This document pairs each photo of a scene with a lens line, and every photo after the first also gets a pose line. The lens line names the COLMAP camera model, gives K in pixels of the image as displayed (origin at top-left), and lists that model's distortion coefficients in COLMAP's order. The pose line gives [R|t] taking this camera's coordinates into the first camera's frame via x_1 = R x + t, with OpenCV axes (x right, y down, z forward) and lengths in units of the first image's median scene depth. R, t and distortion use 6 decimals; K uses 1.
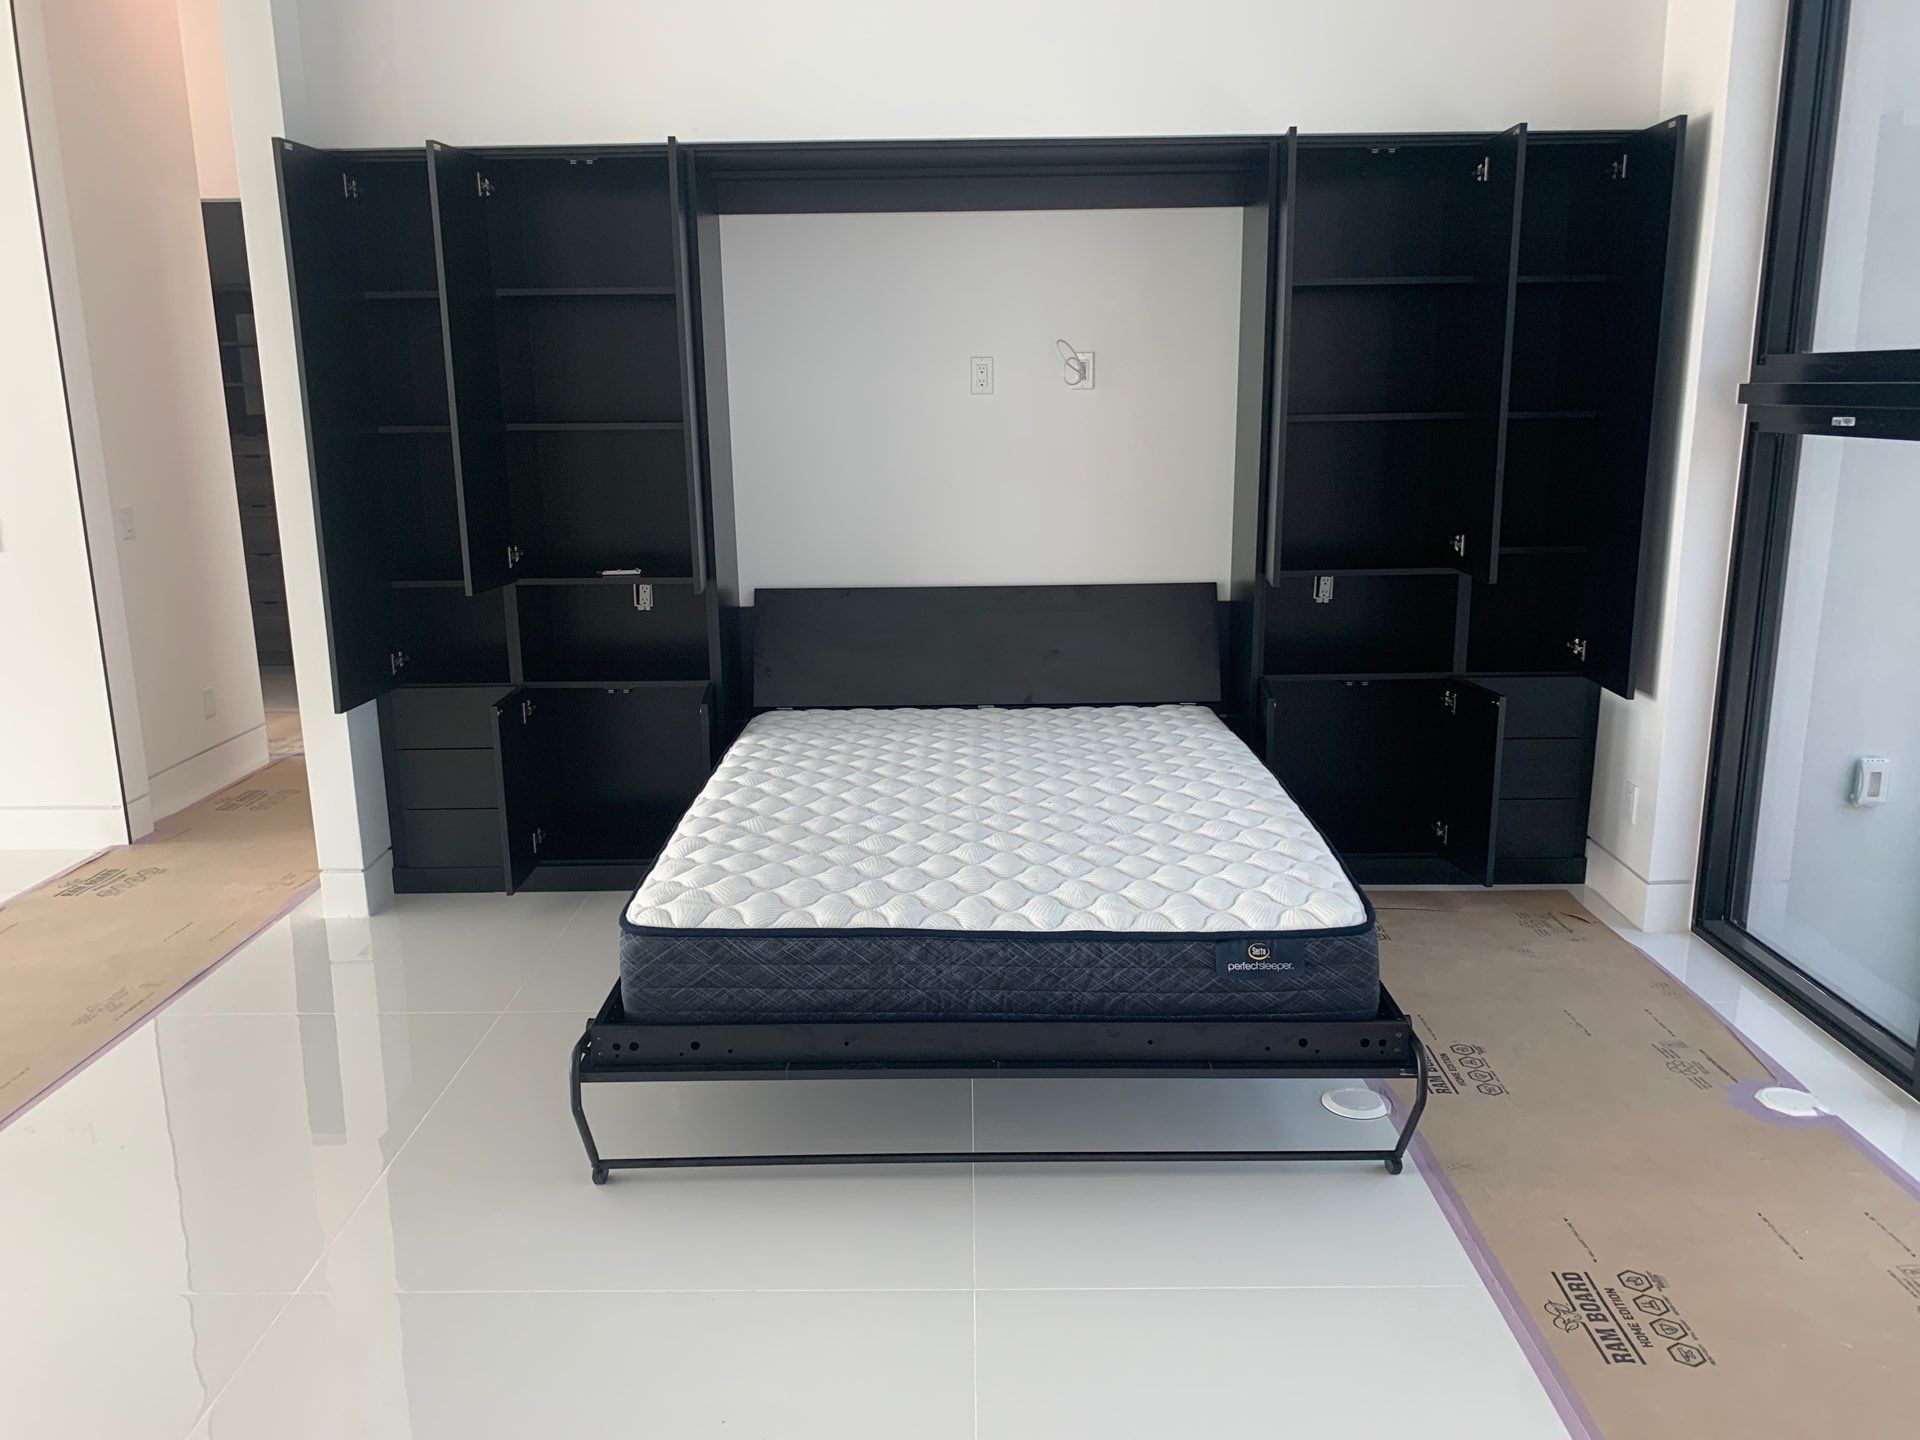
lens RADIAL K [[1459.4, 0, 960.0], [0, 1459.4, 720.0], [0, 0, 1]] dist [0.023966, -0.022948]
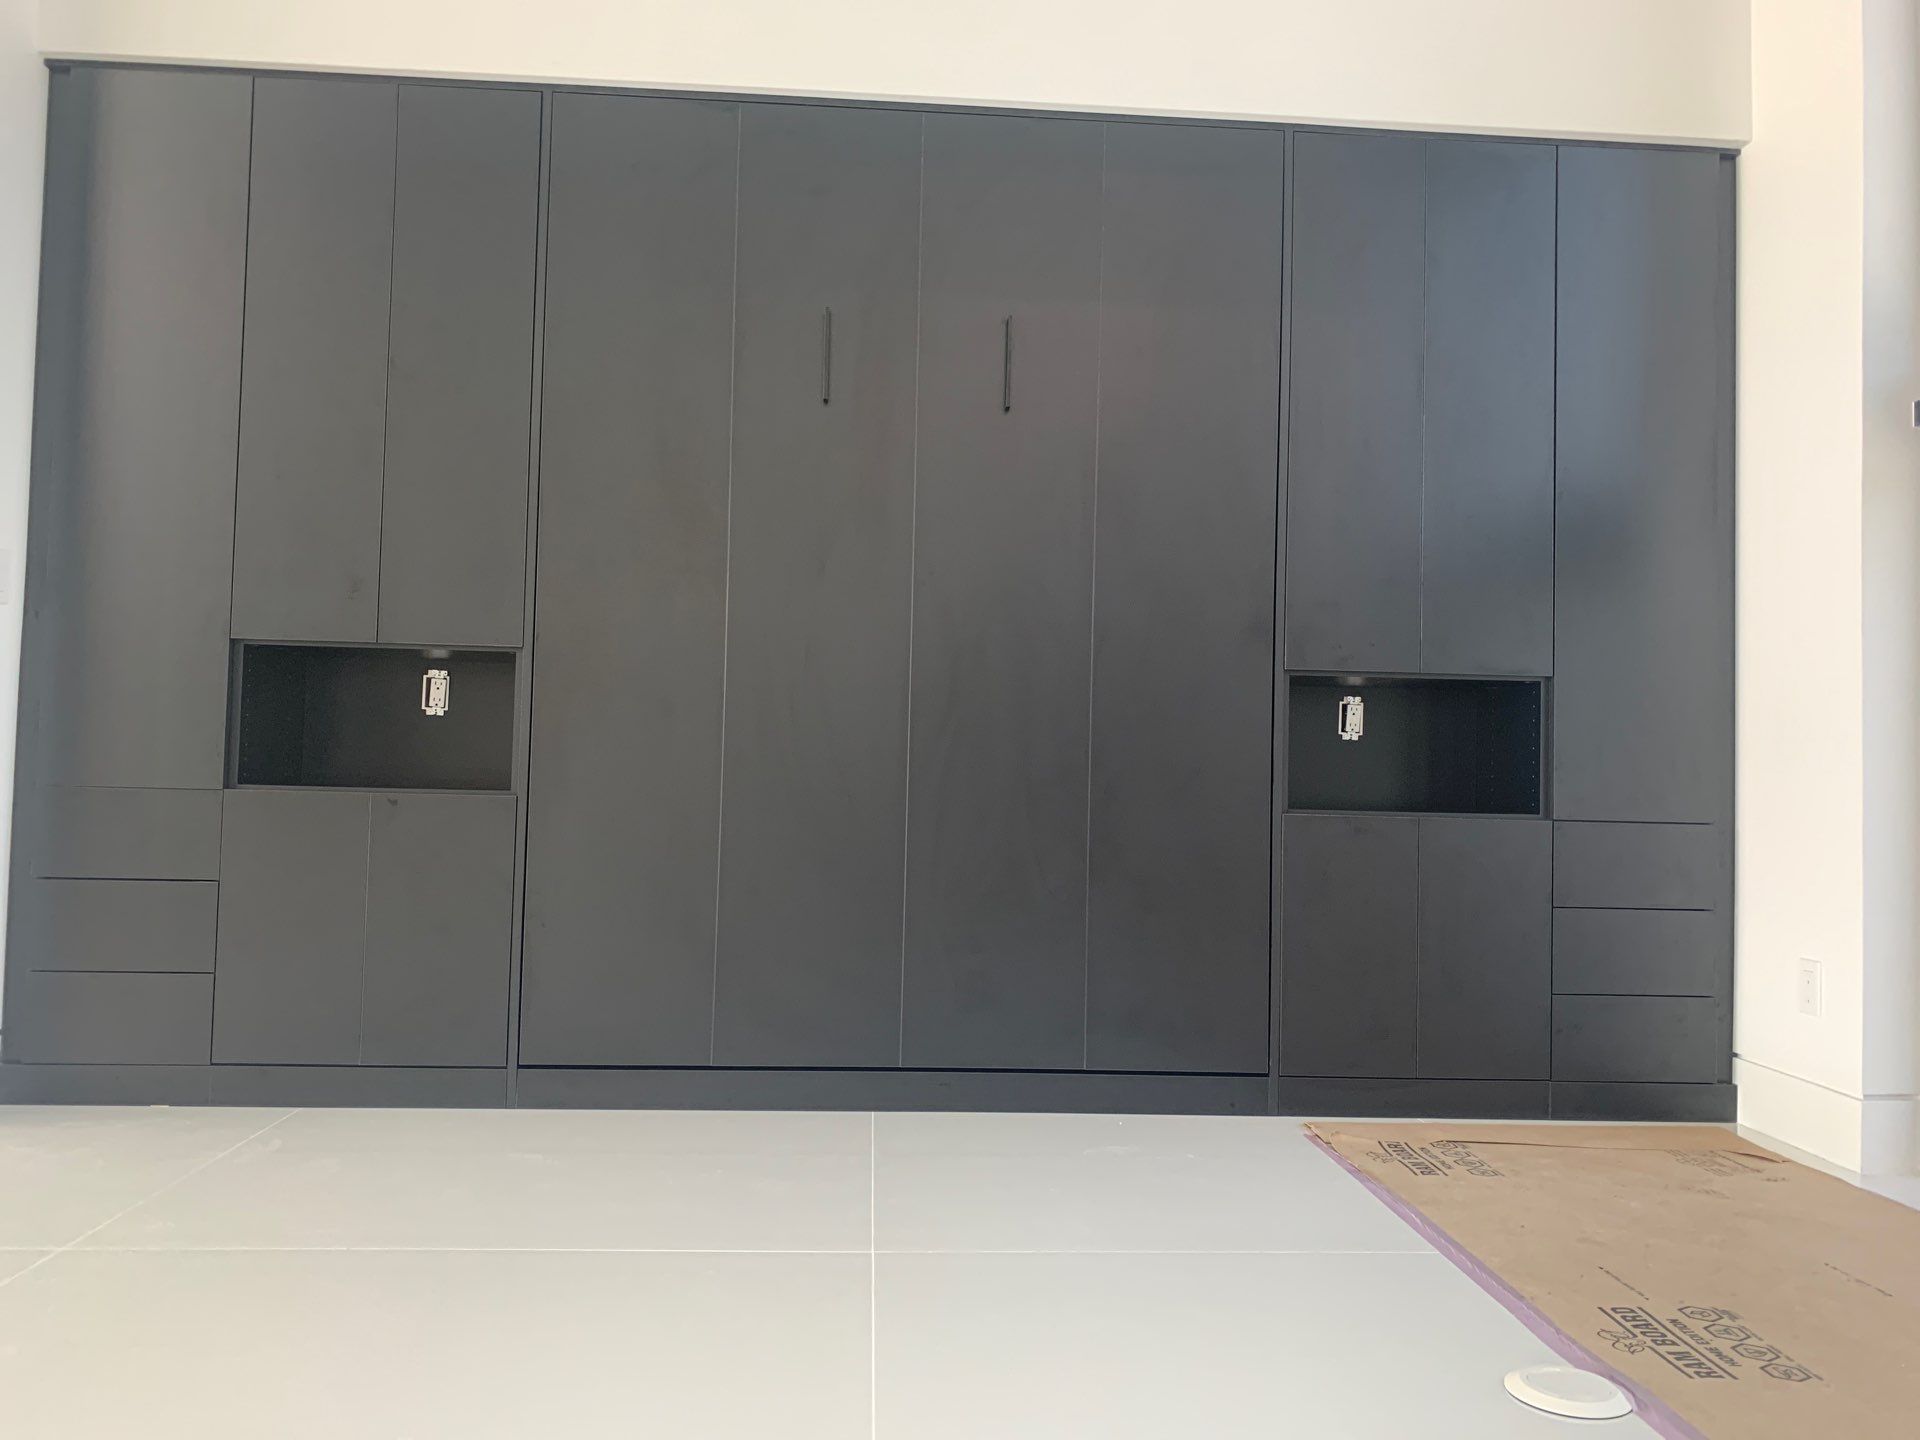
lens RADIAL K [[1480.9, 0, 966.4], [0, 1480.9, 710.7], [0, 0, 1]] dist [0.007170, 0.004282]
pose [[0.996654, 0.039742, 0.071421, -0.006874], [-0.019947, 0.965671, -0.259000, 0.121499], [-0.079262, 0.256709, 0.963233, 0.303802]]
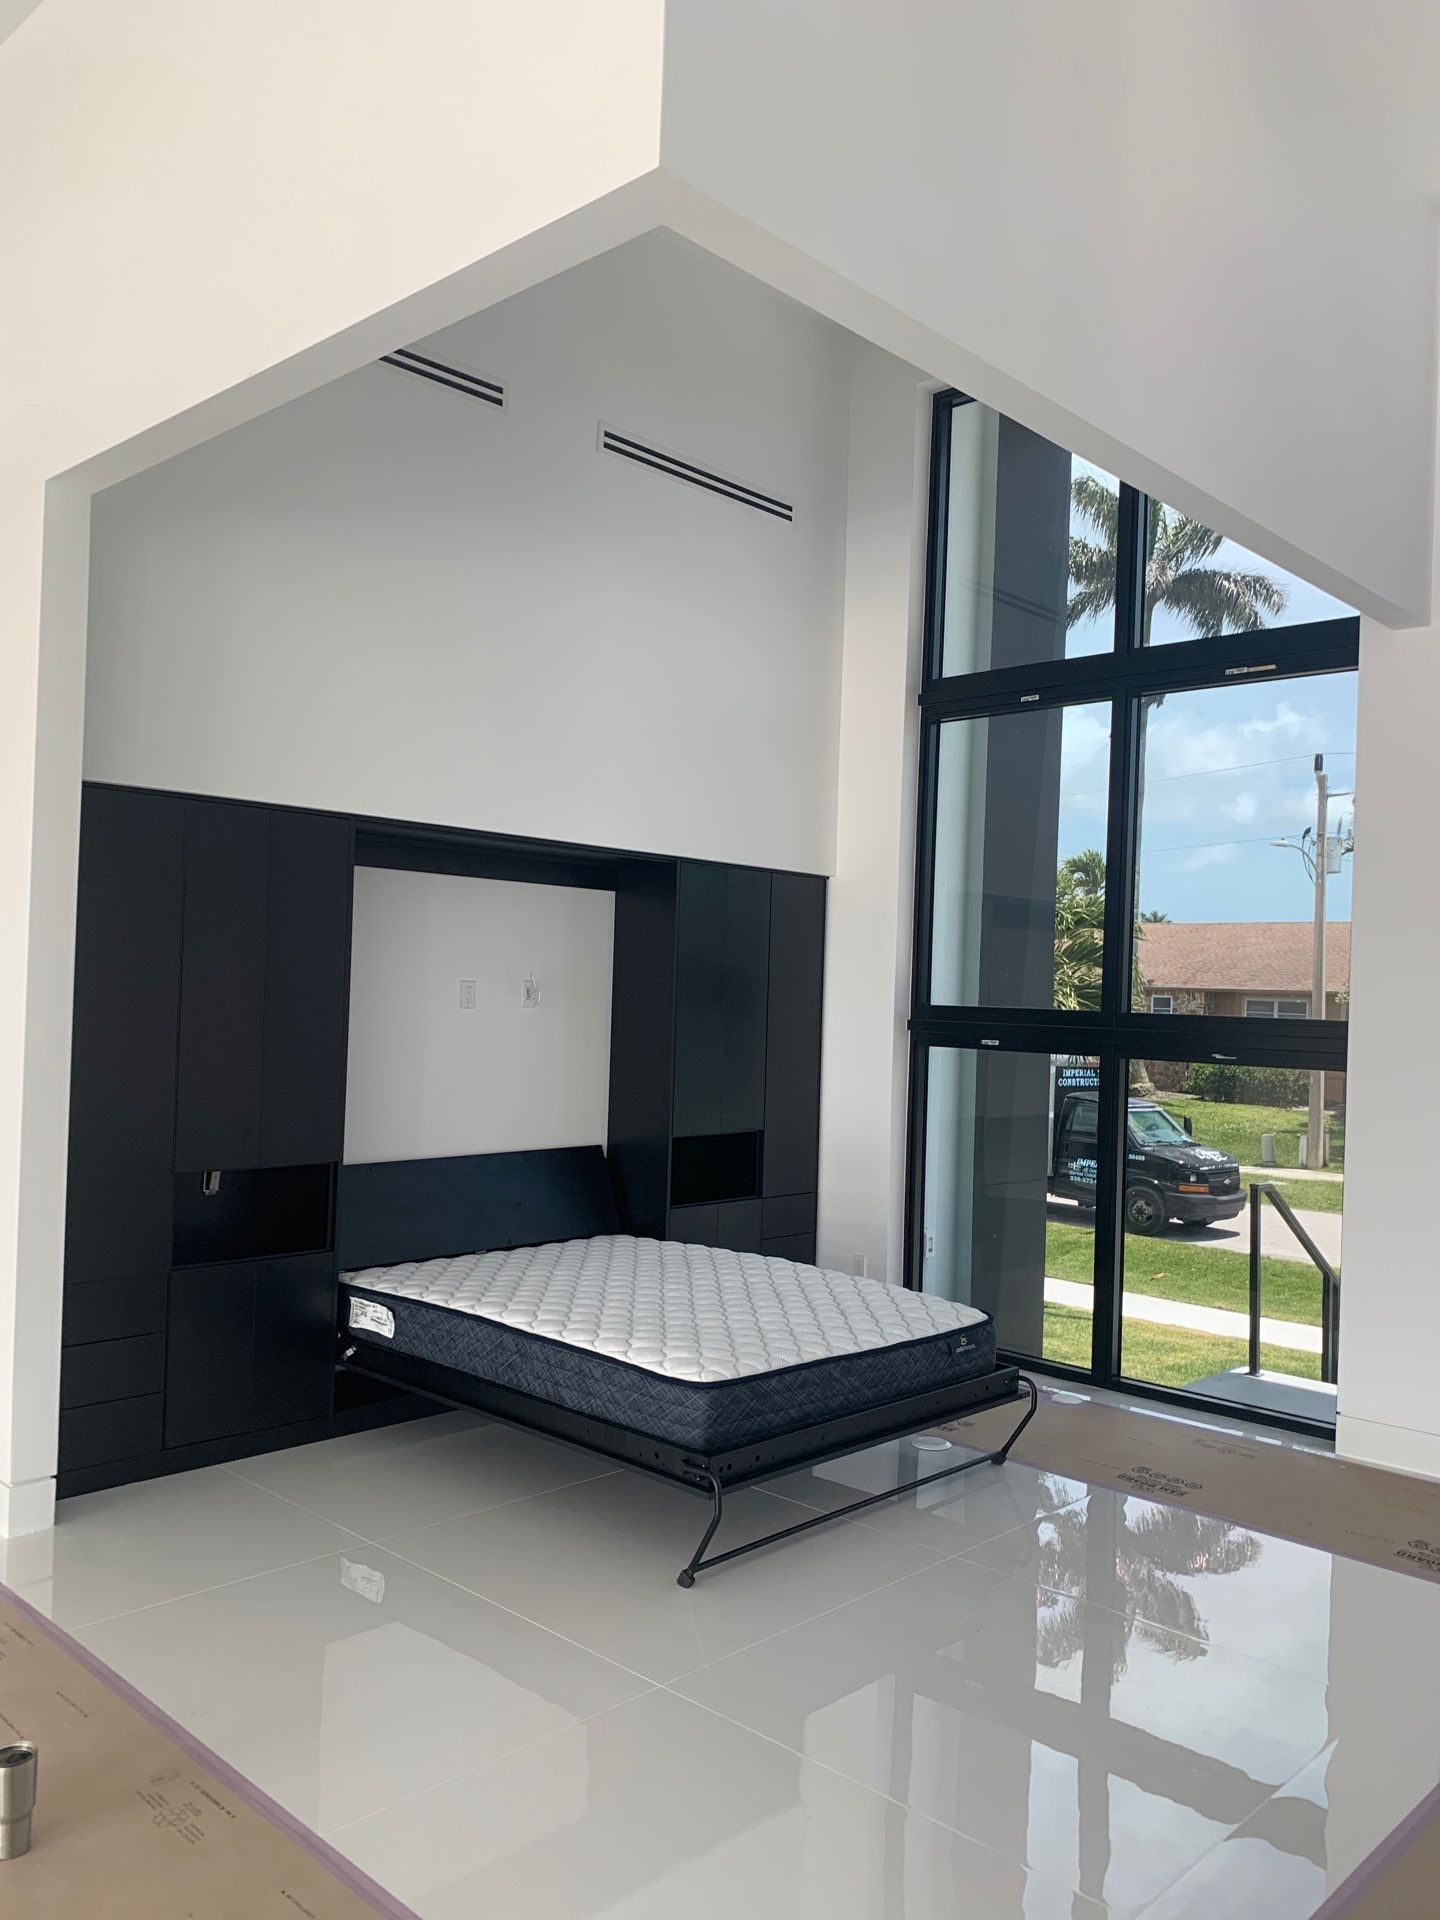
lens RADIAL K [[1459.4, 0, 715.1], [0, 1459.4, 983.3], [0, 0, 1]] dist [0.023966, -0.022948]
pose [[0.683639, 0.041847, 0.728619, -0.848574], [0.117495, 0.979021, -0.166470, -0.003434], [-0.720300, 0.199414, 0.664381, -0.027511]]
